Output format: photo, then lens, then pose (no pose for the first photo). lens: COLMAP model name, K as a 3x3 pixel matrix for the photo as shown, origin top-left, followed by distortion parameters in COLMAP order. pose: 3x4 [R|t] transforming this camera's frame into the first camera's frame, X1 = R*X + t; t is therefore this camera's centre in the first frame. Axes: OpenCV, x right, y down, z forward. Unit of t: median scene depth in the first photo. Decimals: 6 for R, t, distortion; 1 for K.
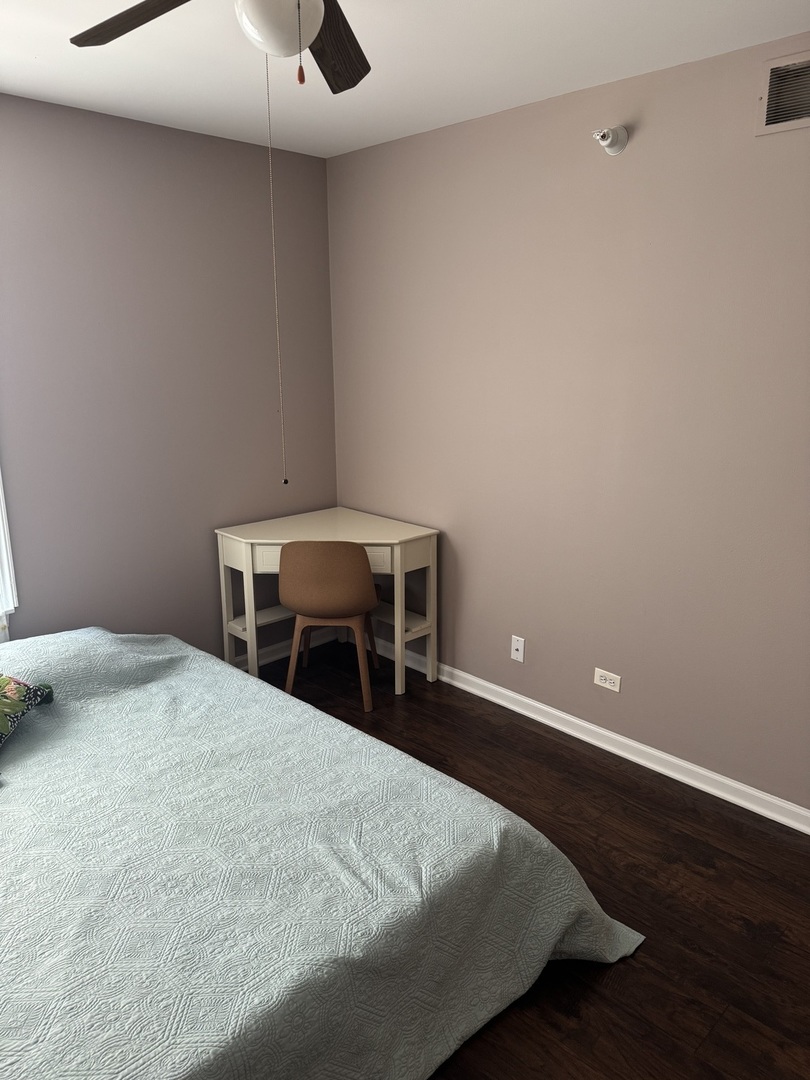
lens RADIAL K [[753.3, 0, 405.9], [0, 753.3, 540.7], [0, 0, 1]] dist [0.042814, -0.052076]
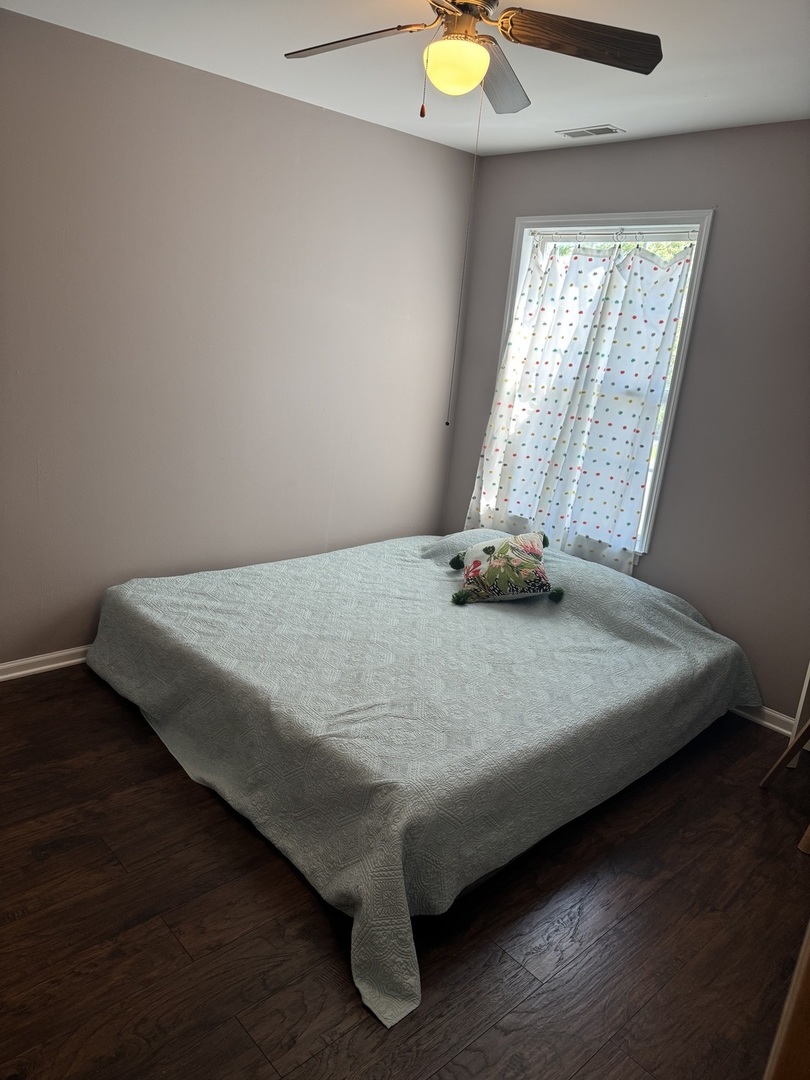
lens RADIAL K [[753.3, 0, 405.3], [0, 753.3, 541.0], [0, 0, 1]] dist [0.042814, -0.052076]
pose [[-0.035780, 0.275138, -0.960739, 0.956344], [-0.337530, 0.901535, 0.270754, -0.186478], [0.940635, 0.333966, 0.060611, 0.782680]]
